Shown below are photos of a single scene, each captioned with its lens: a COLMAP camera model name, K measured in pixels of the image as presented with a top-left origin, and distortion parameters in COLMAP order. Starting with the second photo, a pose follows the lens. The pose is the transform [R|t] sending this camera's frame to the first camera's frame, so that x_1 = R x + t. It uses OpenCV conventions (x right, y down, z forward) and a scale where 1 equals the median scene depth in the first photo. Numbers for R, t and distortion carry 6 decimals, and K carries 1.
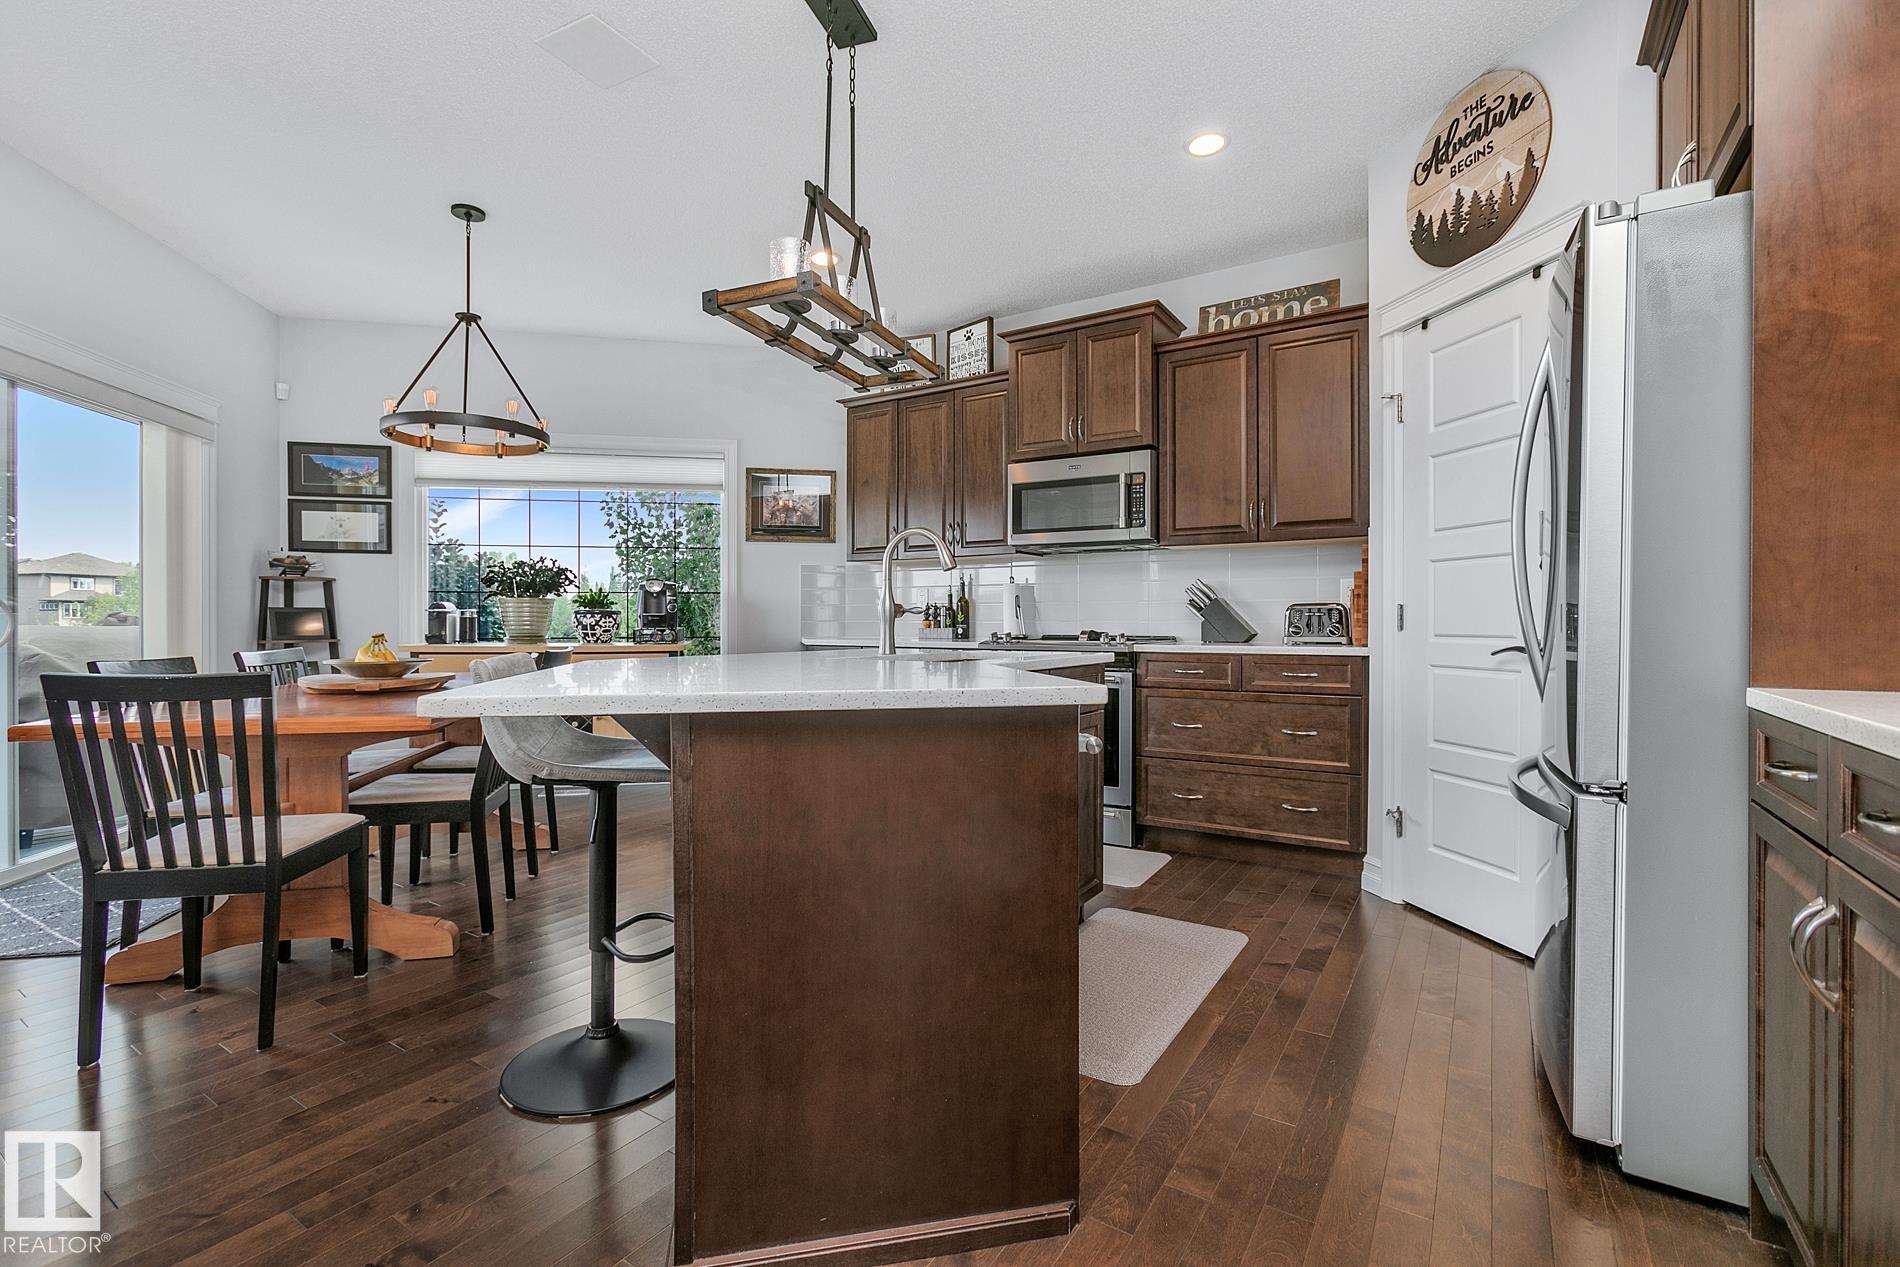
lens RADIAL K [[848.6, 0, 943.5], [0, 848.6, 624.9], [0, 0, 1]] dist [-0.009283, 0.006453]
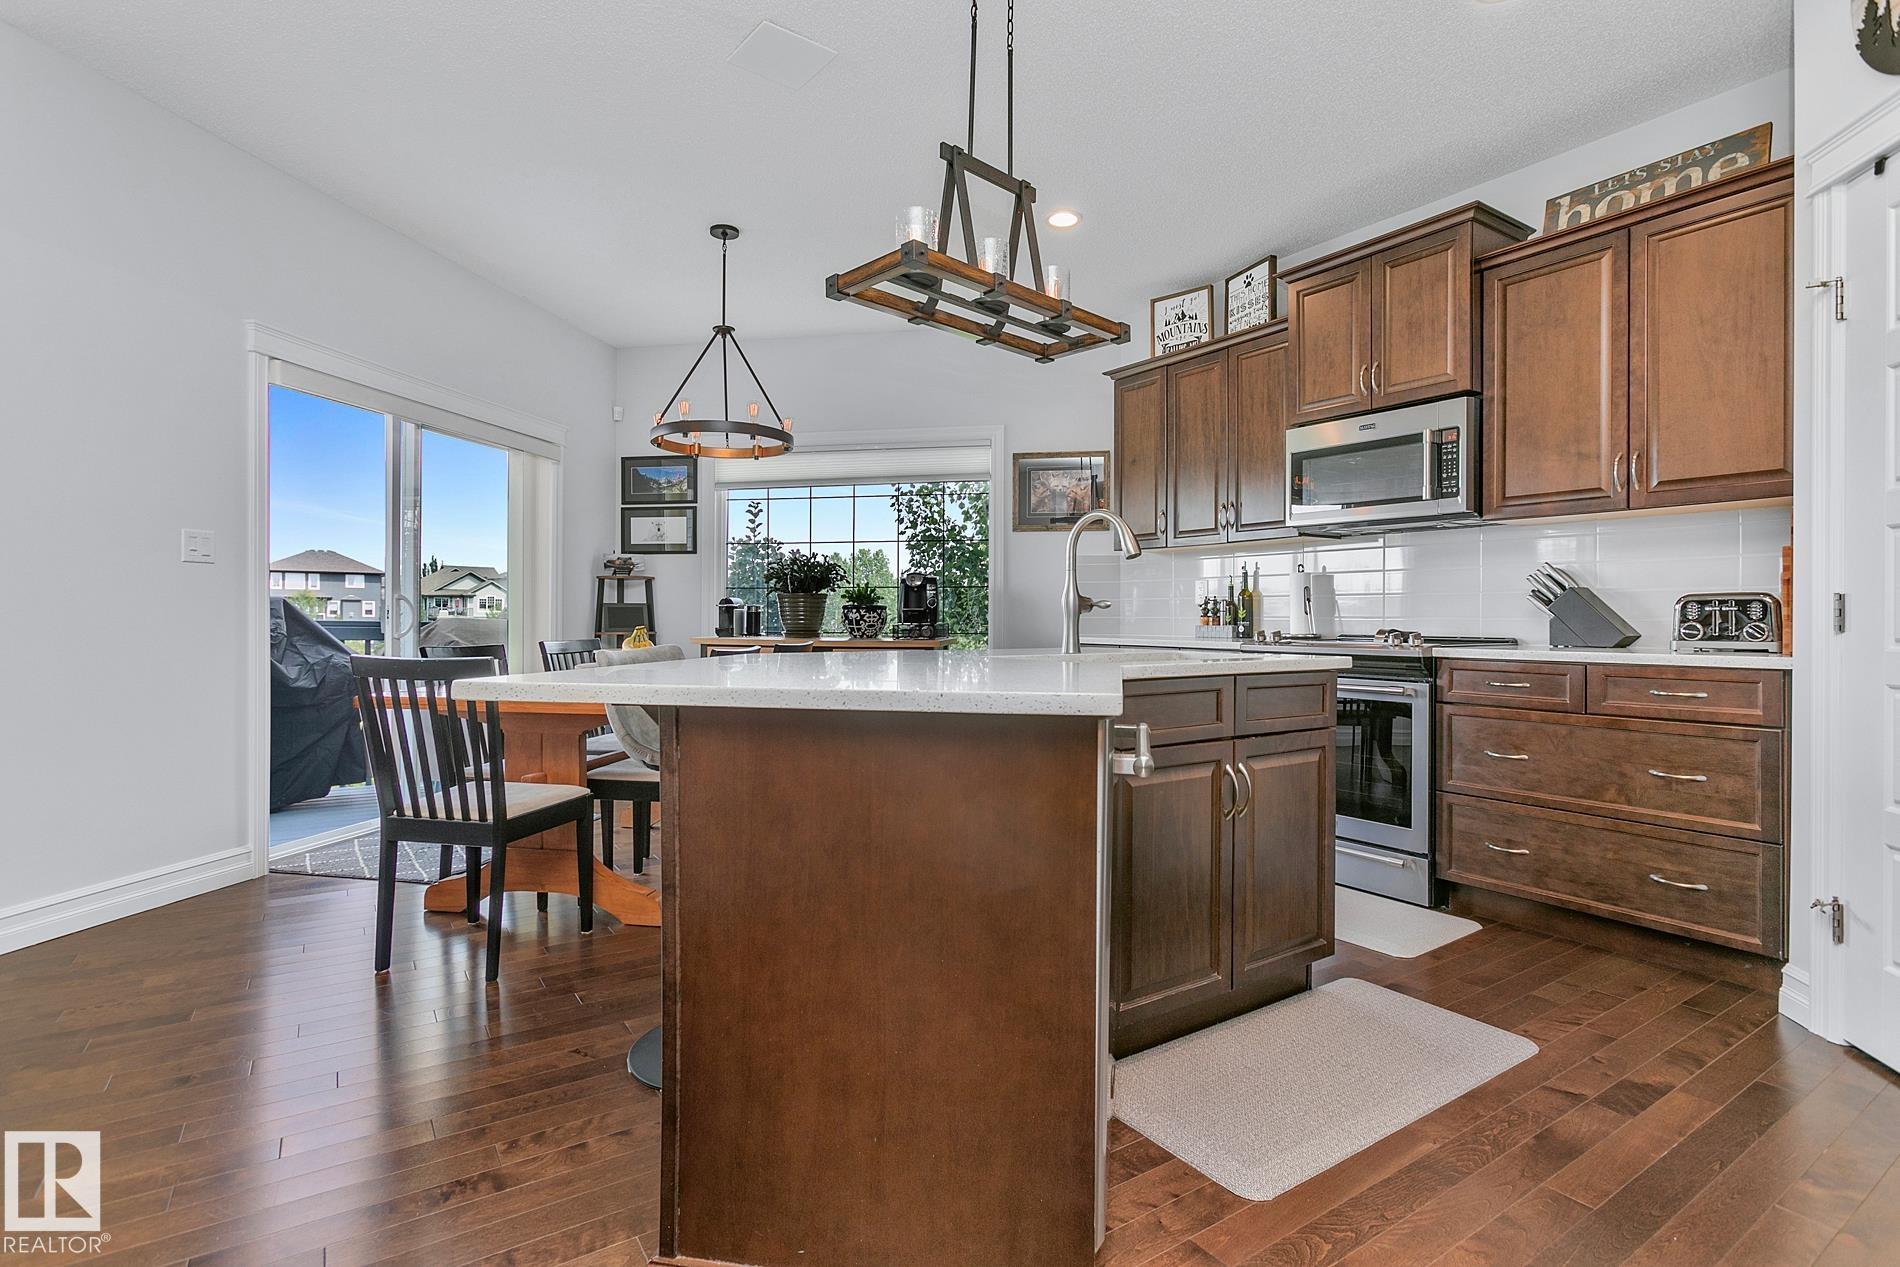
lens RADIAL K [[922.8, 0, 944.1], [0, 922.8, 617.2], [0, 0, 1]] dist [-0.008544, 0.009523]
pose [[0.918785, 0.003767, -0.394740, 0.158740], [-0.005874, 0.999974, -0.004129, 0.001110], [0.394714, 0.006112, 0.918784, 0.047580]]
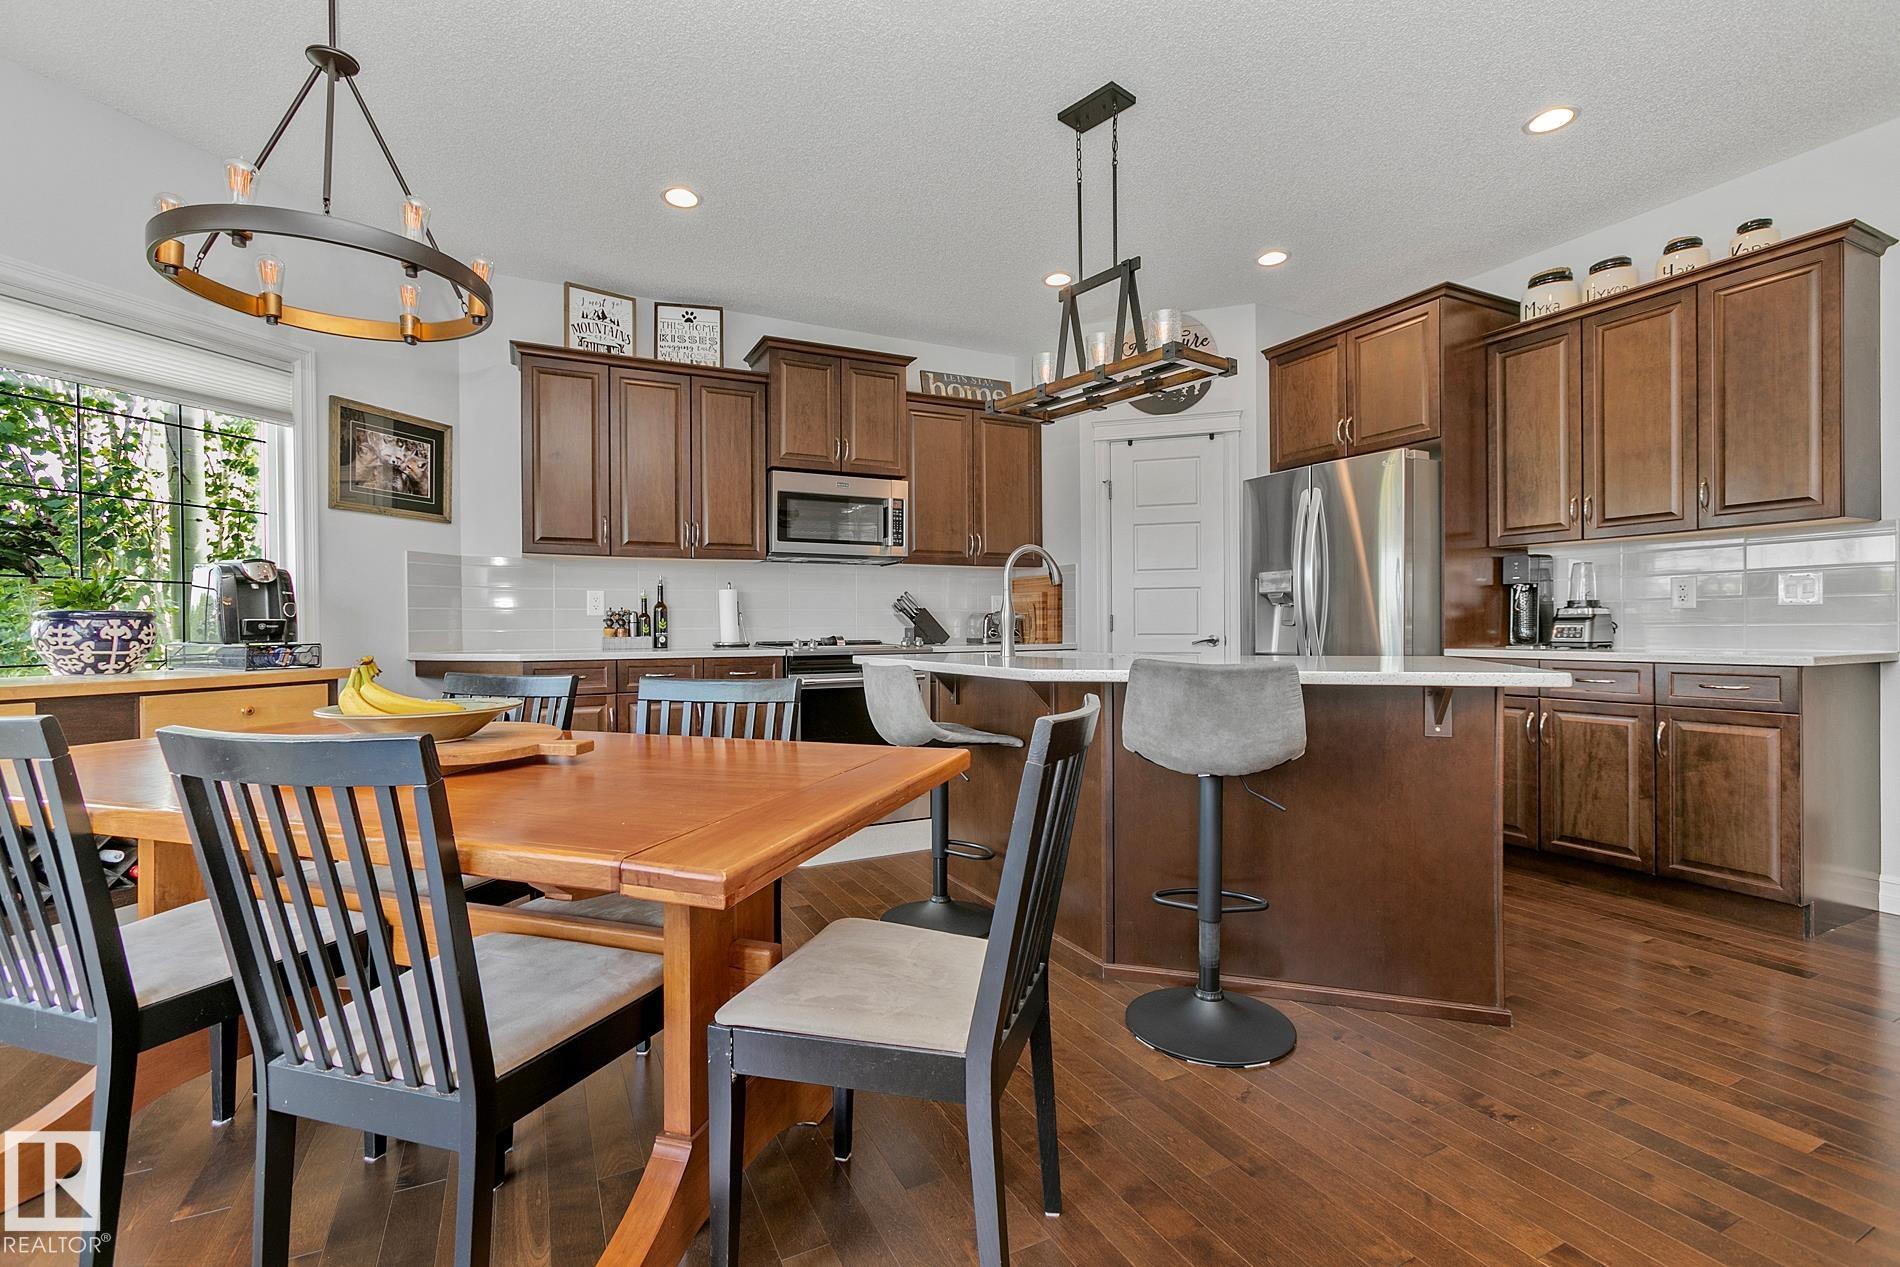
lens RADIAL K [[848.6, 0, 943.6], [0, 848.6, 626.7], [0, 0, 1]] dist [-0.009283, 0.006453]
pose [[0.501519, -0.004455, 0.865135, -0.868679], [0.010148, 0.999948, -0.000734, -0.003733], [-0.865087, 0.009148, 0.501539, 0.420801]]
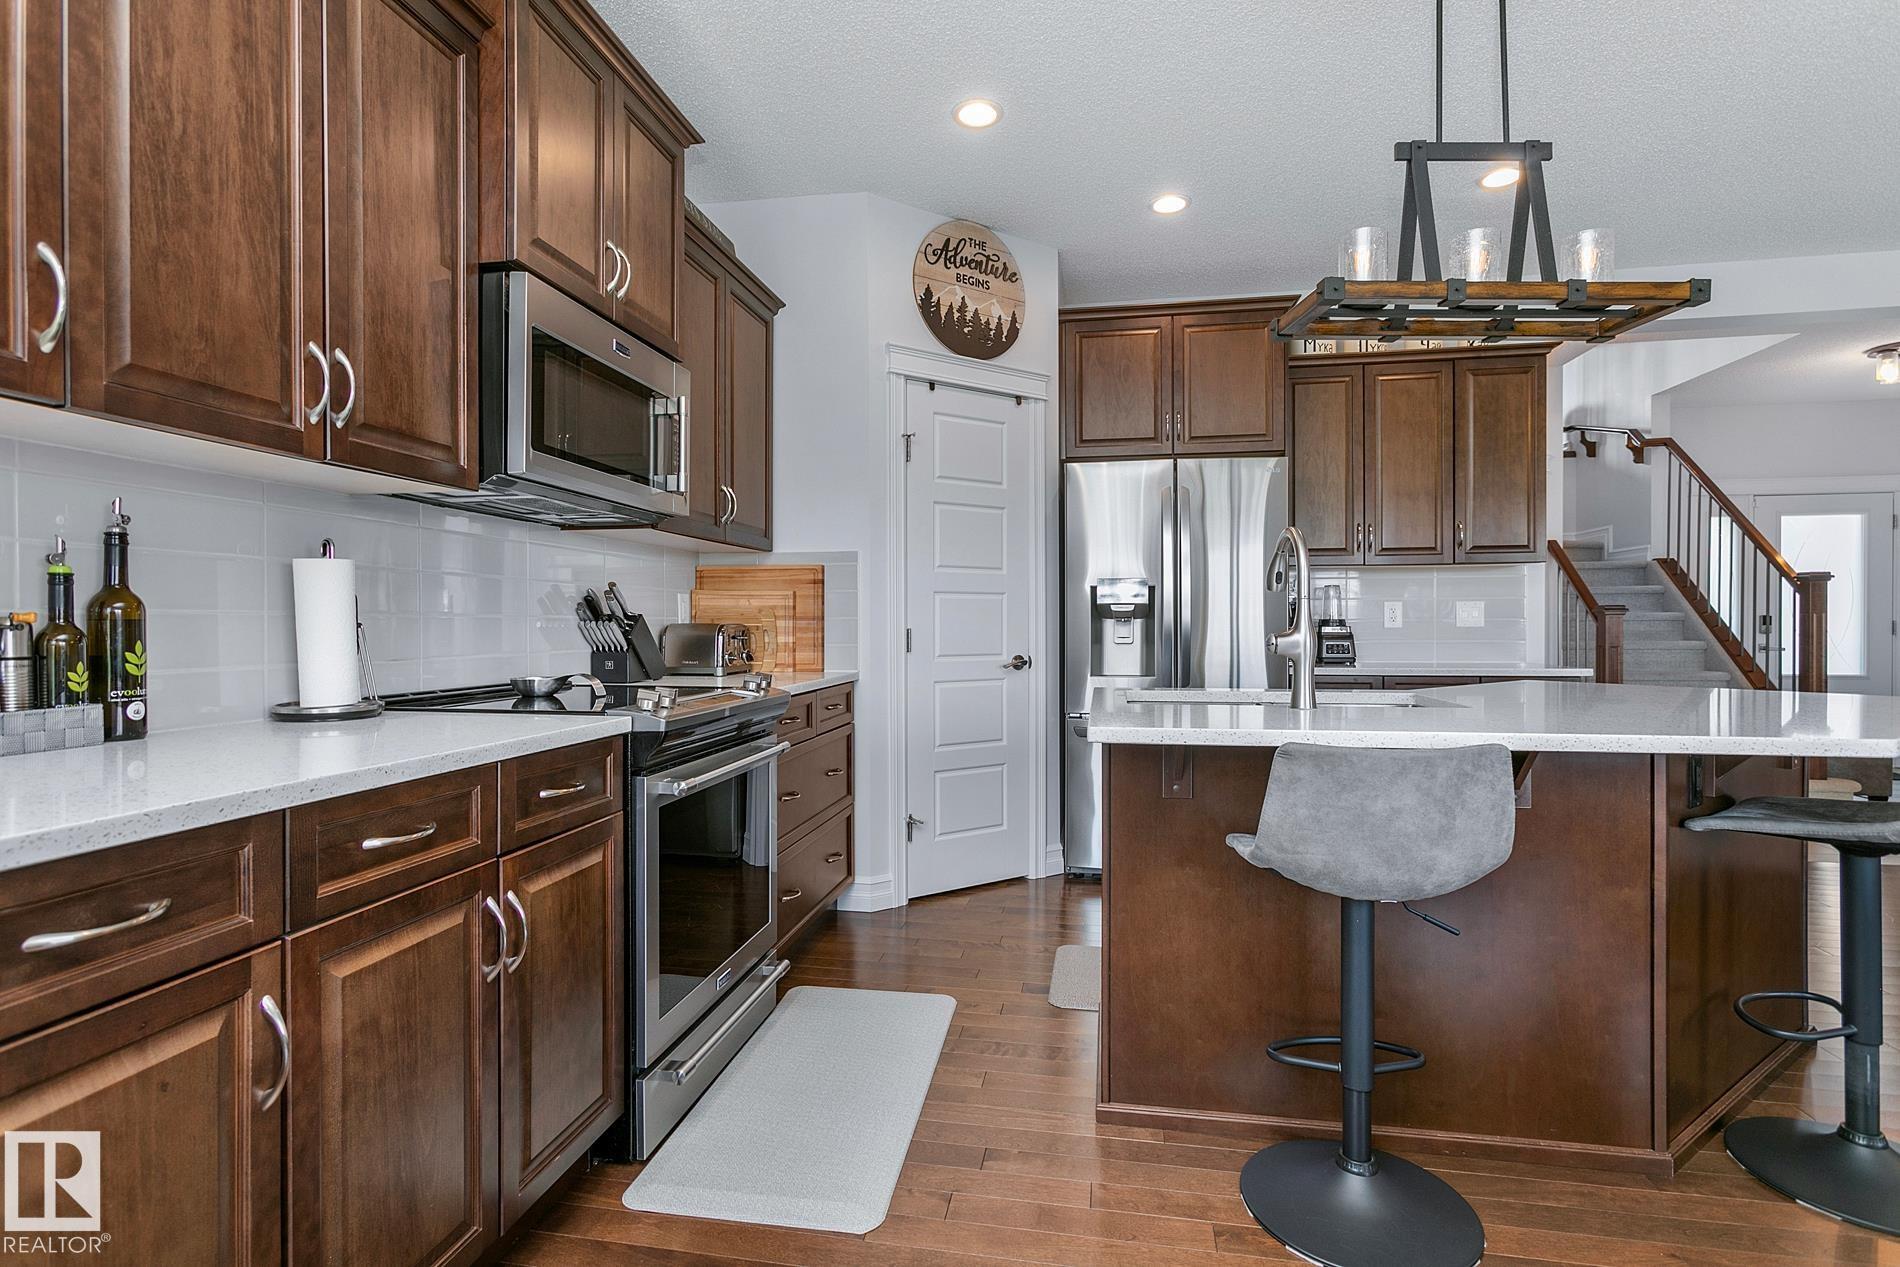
lens RADIAL K [[922.8, 0, 942.3], [0, 922.8, 620.7], [0, 0, 1]] dist [-0.008544, 0.009523]
pose [[-0.389308, 0.001721, 0.921106, -0.505927], [0.003266, 0.999995, -0.000488, -0.029529], [-0.921102, 0.002818, -0.389311, 1.255226]]
